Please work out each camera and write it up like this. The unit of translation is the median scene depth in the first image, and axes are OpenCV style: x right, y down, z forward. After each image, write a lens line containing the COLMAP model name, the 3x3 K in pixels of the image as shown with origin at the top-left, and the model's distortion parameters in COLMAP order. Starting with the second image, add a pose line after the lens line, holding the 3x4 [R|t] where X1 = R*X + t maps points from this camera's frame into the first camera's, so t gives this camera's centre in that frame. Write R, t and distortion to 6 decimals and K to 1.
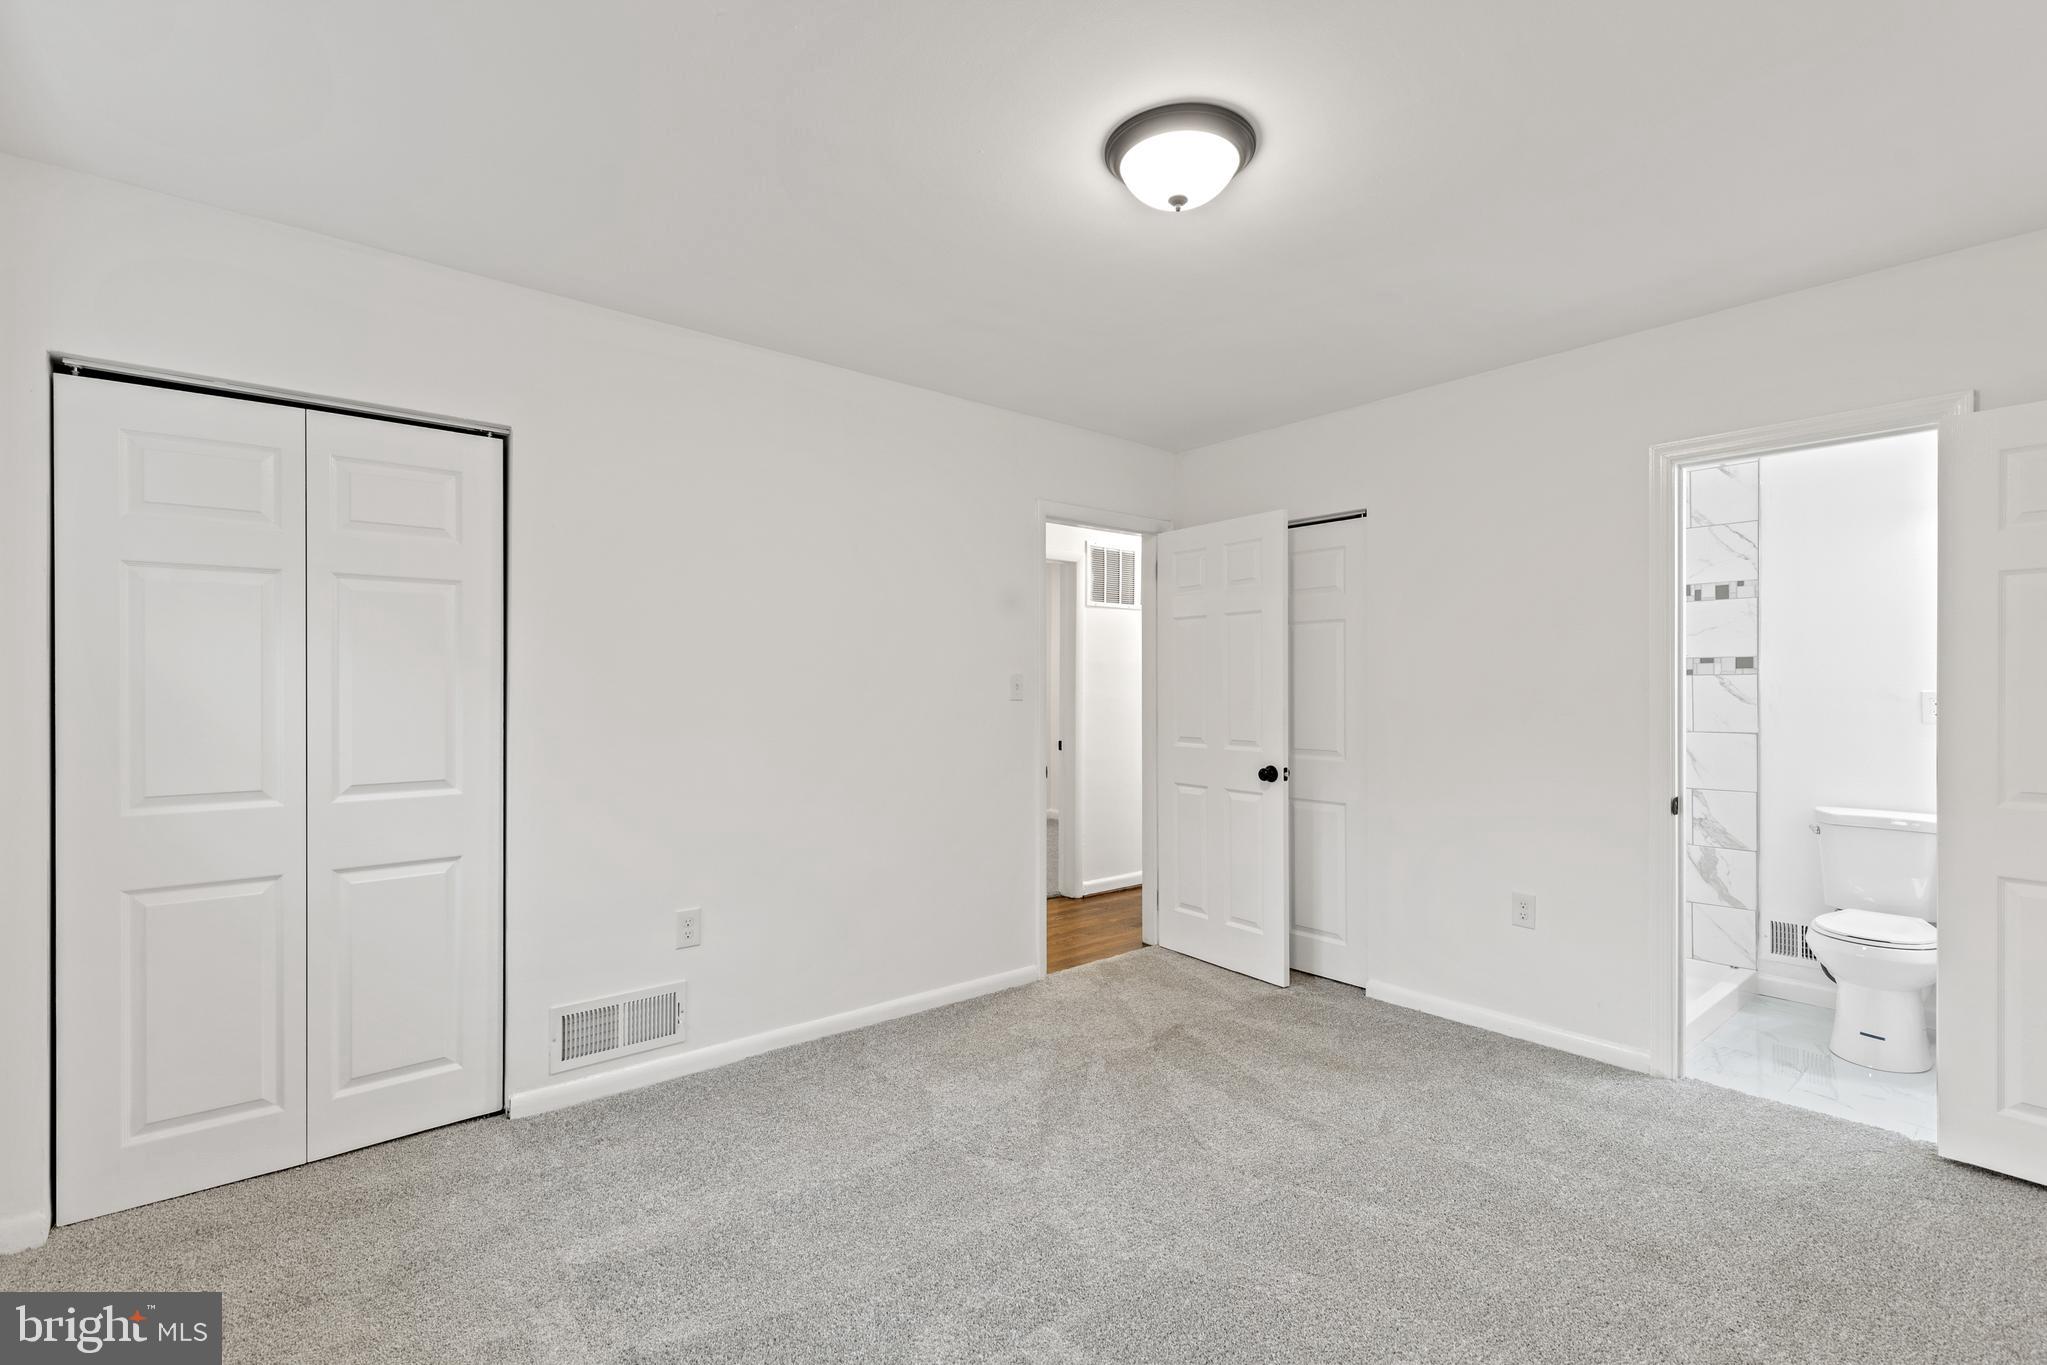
lens RADIAL K [[922.9, 0, 1030.1], [0, 922.9, 683.7], [0, 0, 1]] dist [0.008003, -0.001037]
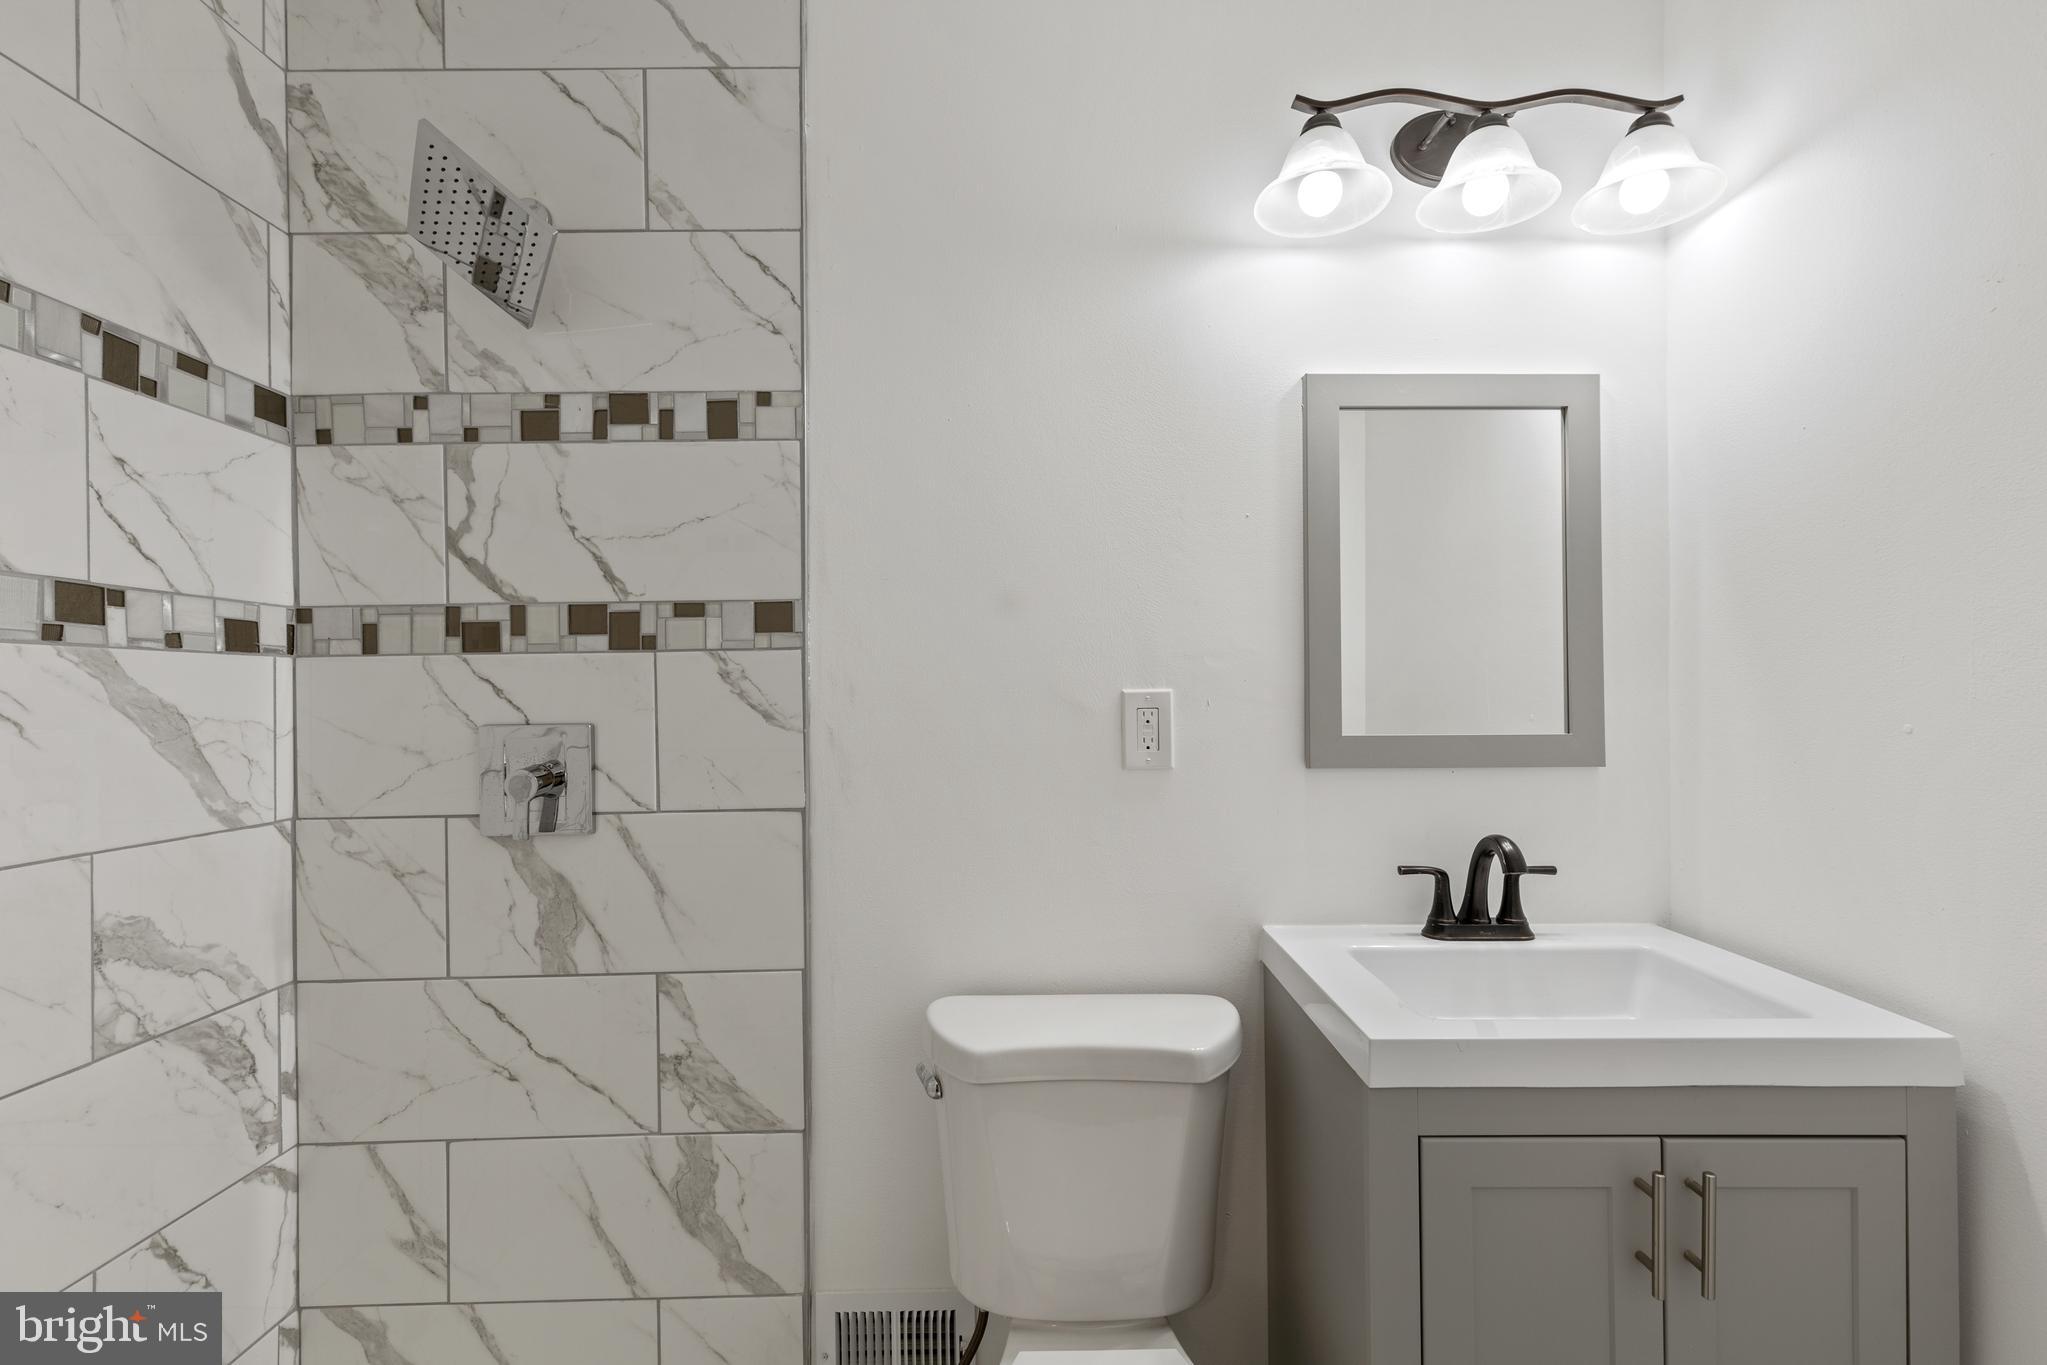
lens RADIAL K [[922.9, 0, 1027.5], [0, 922.9, 692.2], [0, 0, 1]] dist [0.008003, -0.001037]
pose [[0.648433, -0.010319, 0.761202, 0.554329], [0.006196, 0.999947, 0.008278, 0.004485], [-0.761247, -0.000652, 0.648462, 0.683707]]
